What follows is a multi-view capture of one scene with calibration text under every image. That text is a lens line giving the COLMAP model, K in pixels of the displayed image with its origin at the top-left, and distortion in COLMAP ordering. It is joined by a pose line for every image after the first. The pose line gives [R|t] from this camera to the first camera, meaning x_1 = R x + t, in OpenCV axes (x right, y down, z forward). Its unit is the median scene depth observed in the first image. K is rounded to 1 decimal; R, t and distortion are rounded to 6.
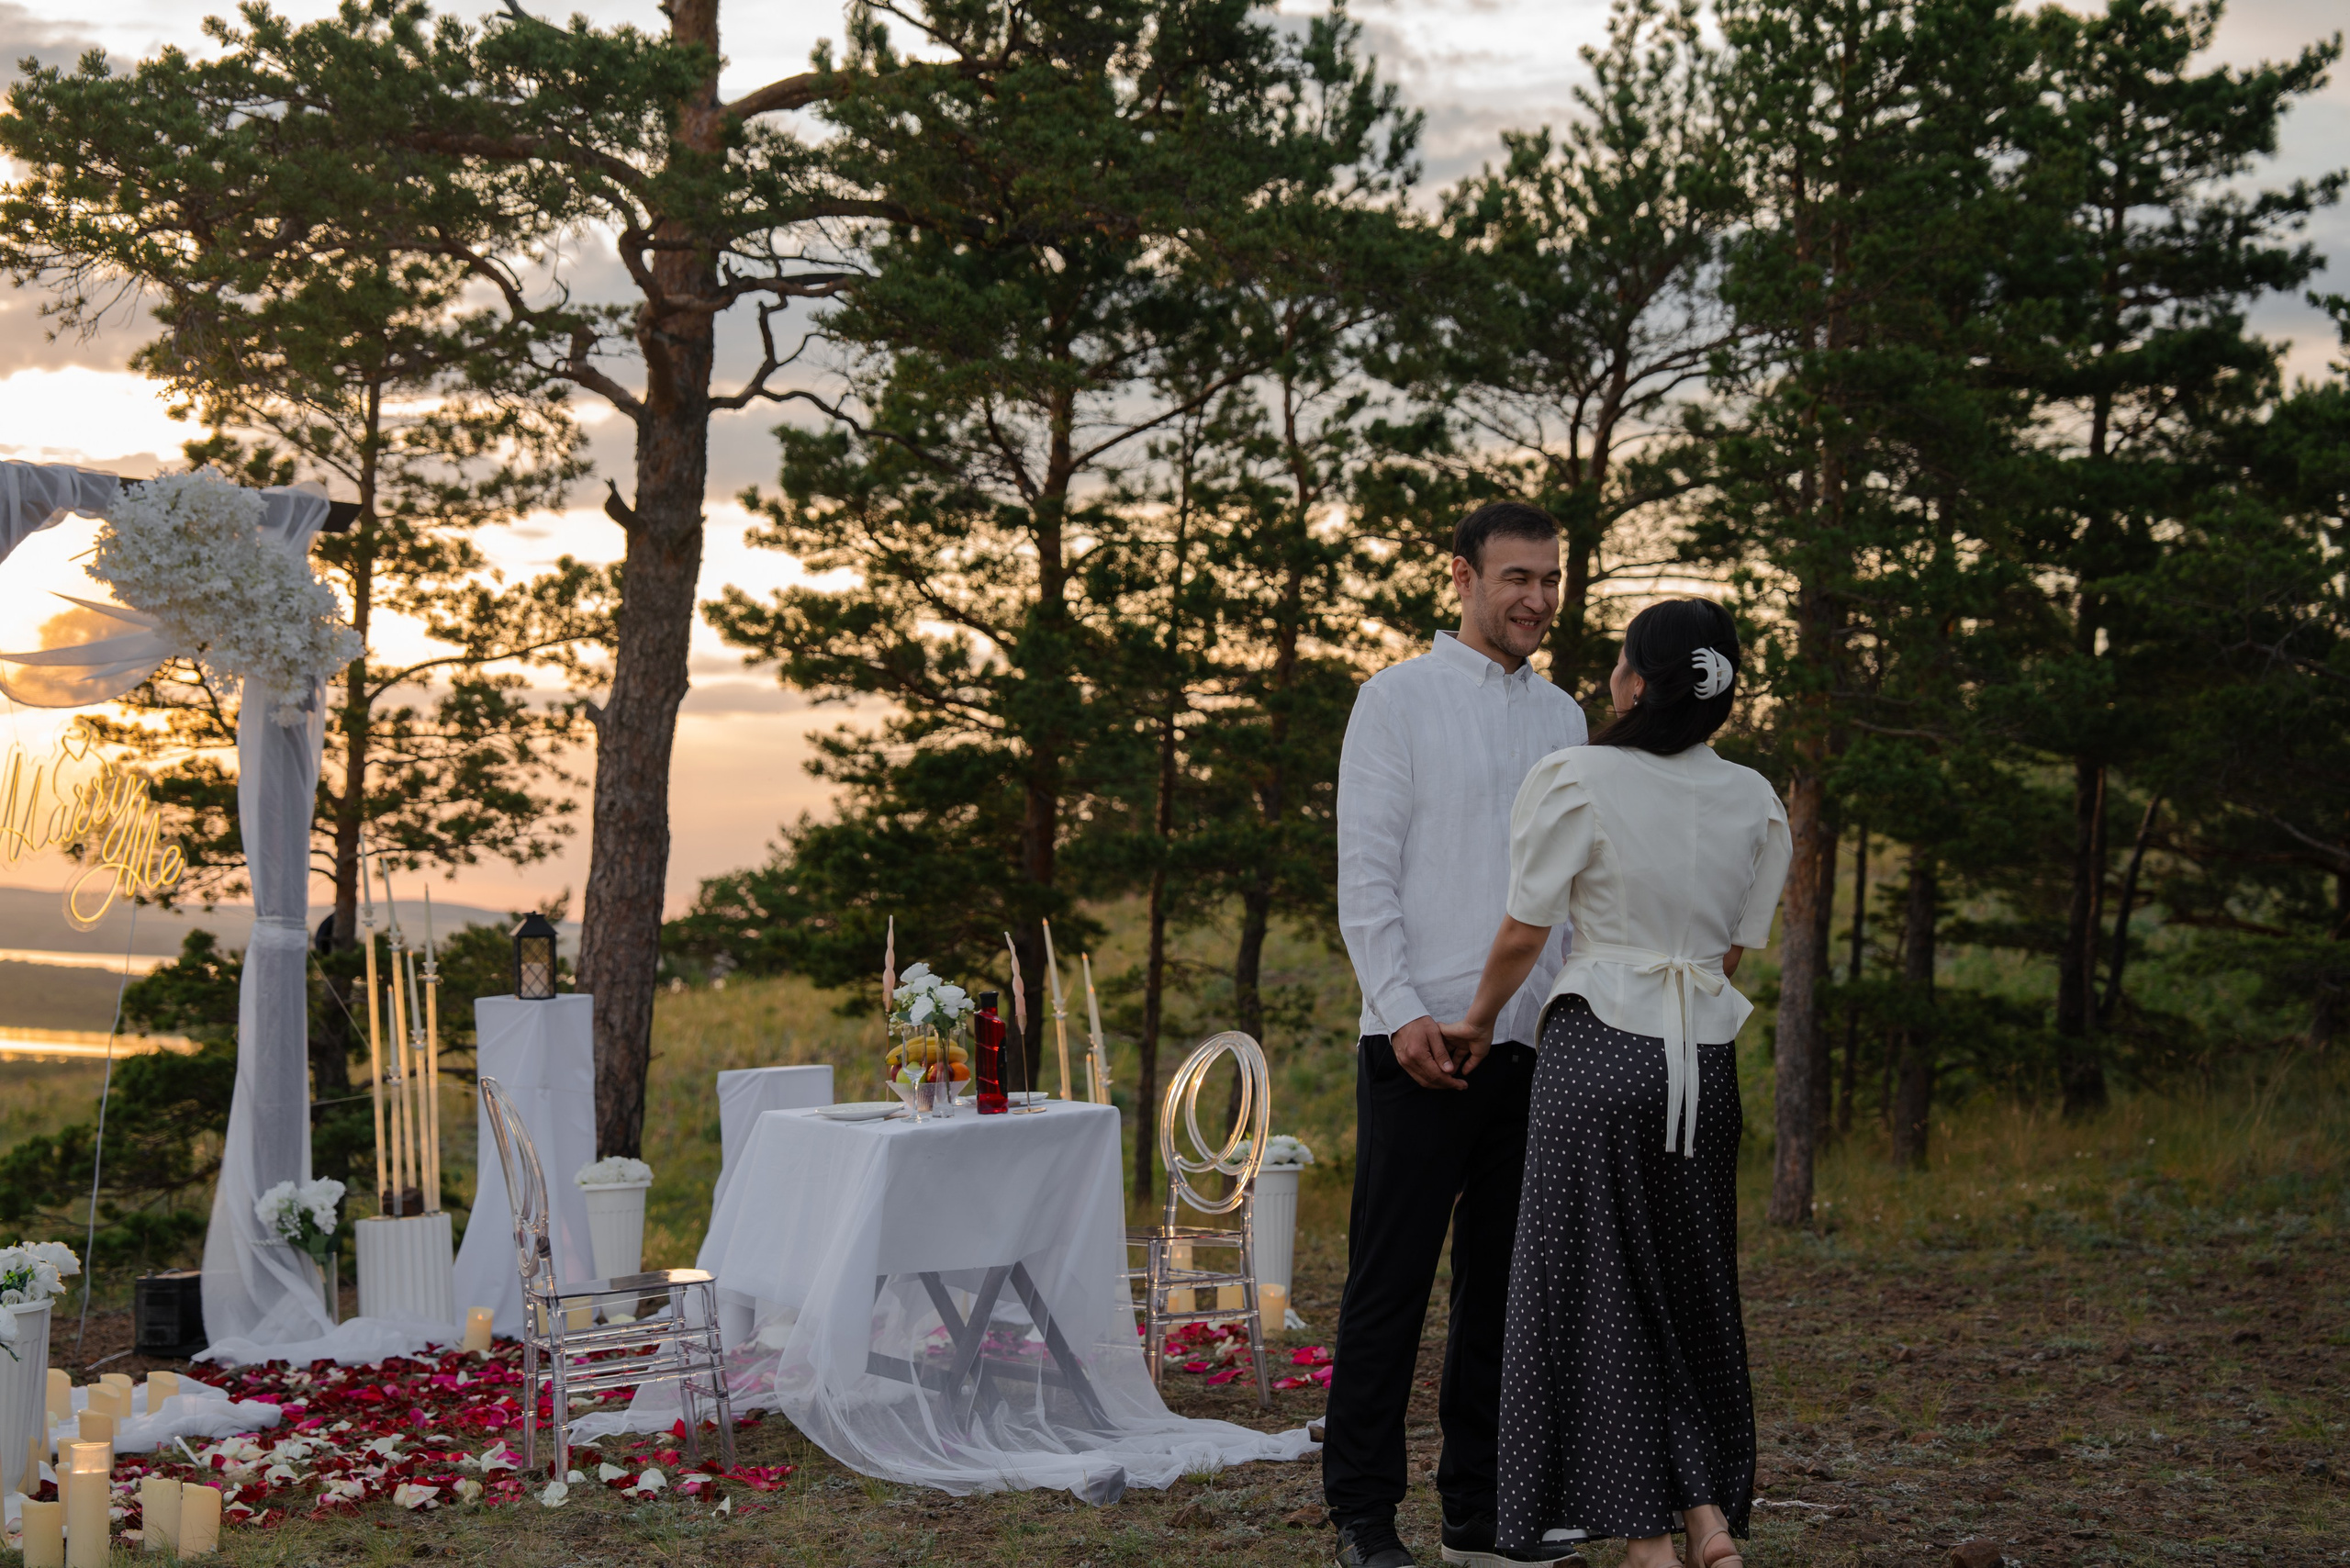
lens RADIAL K [[4114.1, 0, 1175.2], [0, 4114.1, 786.1], [0, 0, 1]] dist [0.037071, 0.000000]
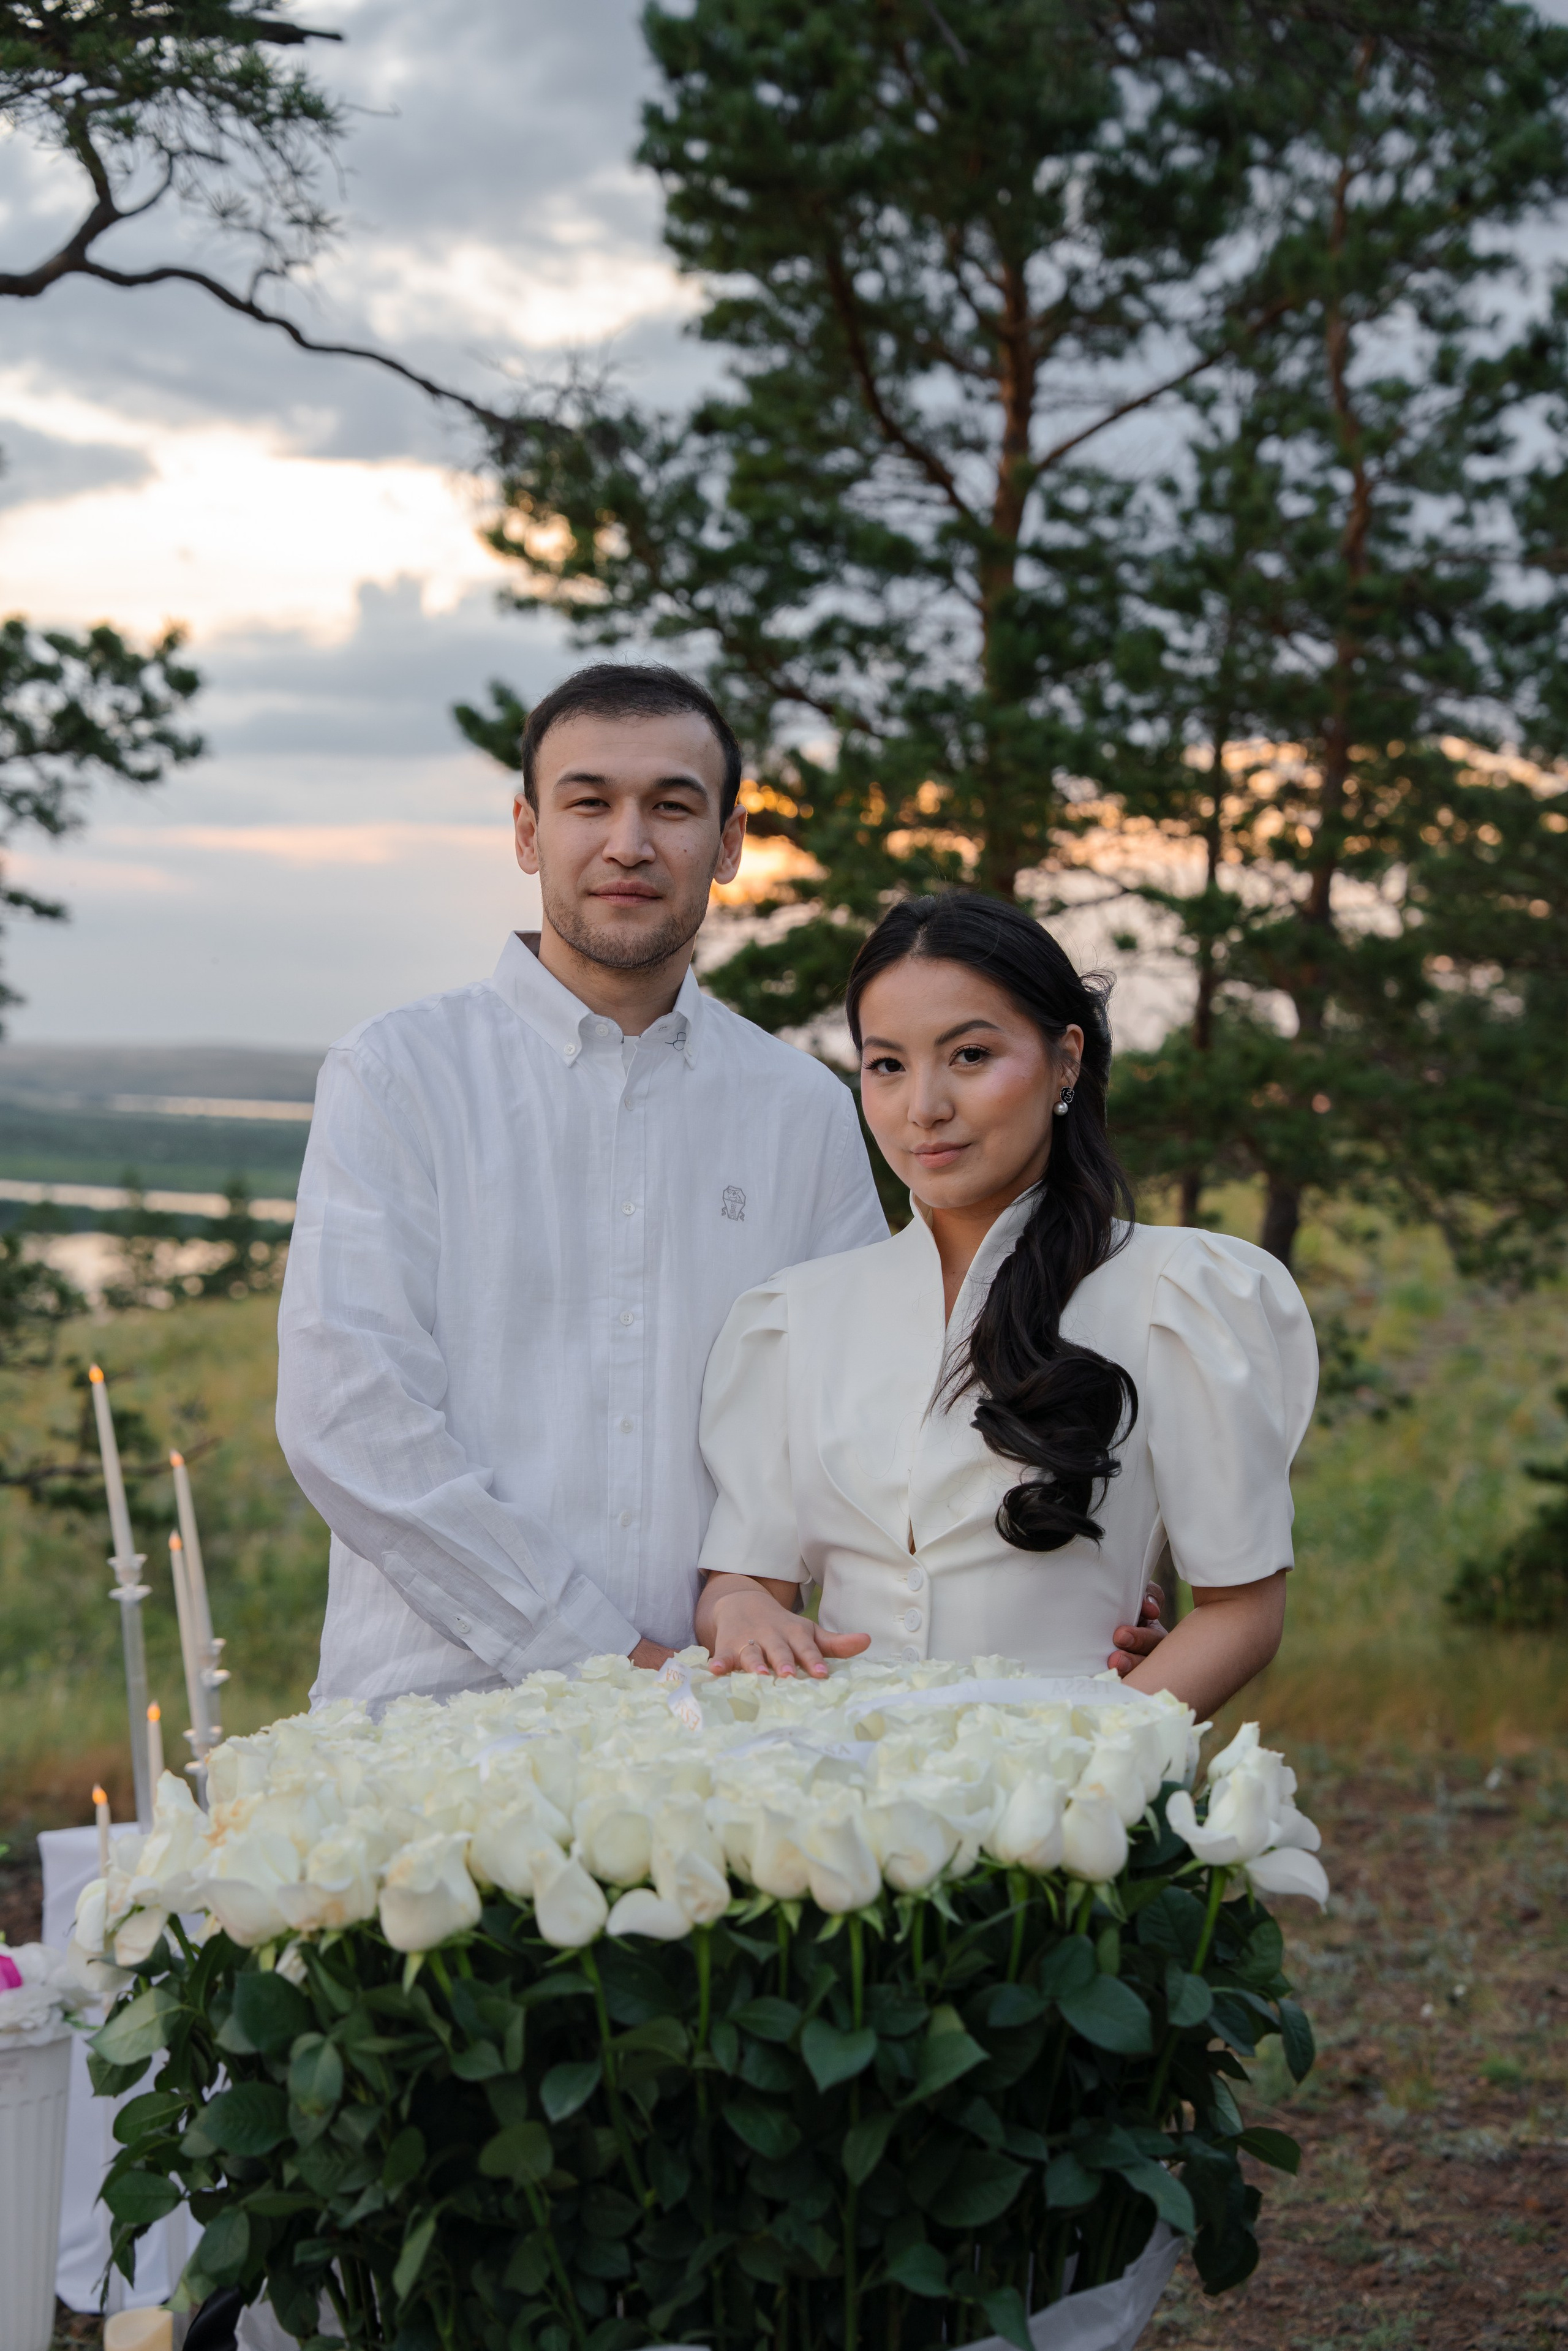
lens RADIAL K [[4080.9, 0, 832.0], [0, 4080.9, 1166.3], [0, 0, 1]] dist [0.227297, 0.000000]
pose [[0.976755, -0.000169, -0.214358, 0.083661], [0.011954, 0.998487, 0.053681, -0.006581], [0.214025, -0.054996, 0.975279, 0.391185]]
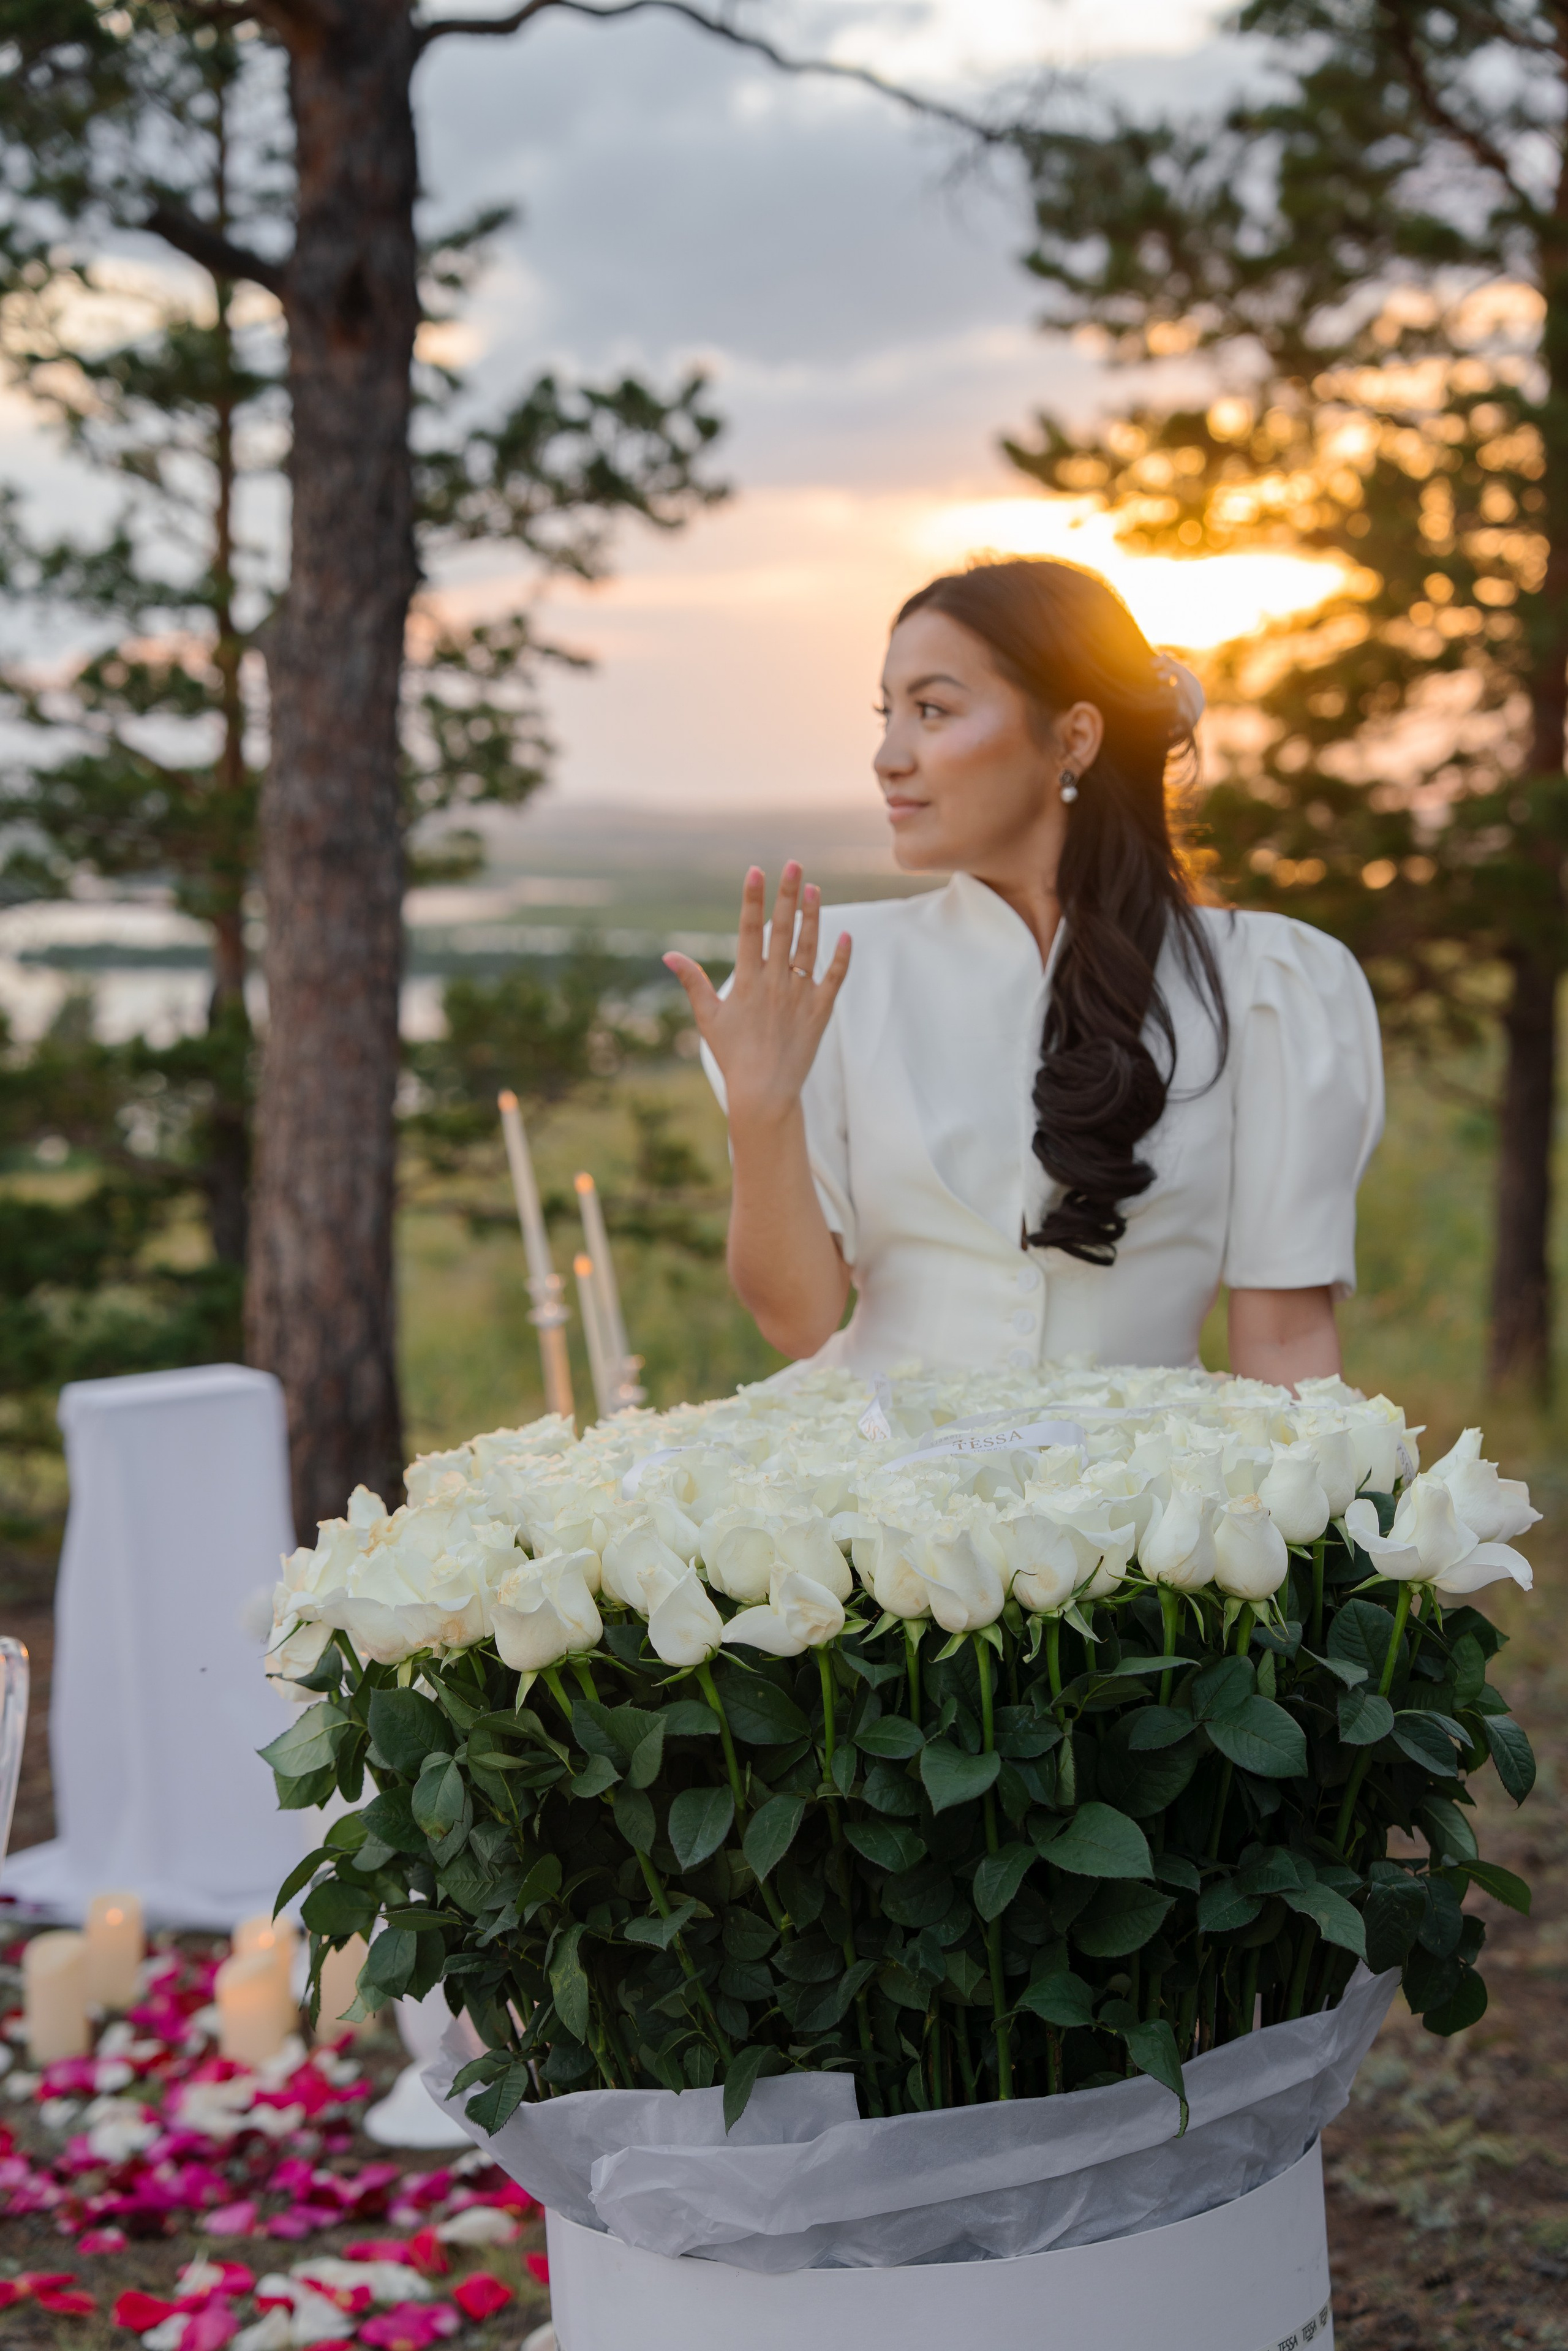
lens RADIAL K [[3948.0, 0, 774.6], [0, 3948.0, 1177.7], [0, 0, 1]] dist [0.246312, 0.000000]
pose [[0.922397, -0.007492, -0.386171, 0.096988], [0.056396, 0.991709, 0.115466, -0.003569], [0.382105, -0.128284, 0.915172, 0.407637]]
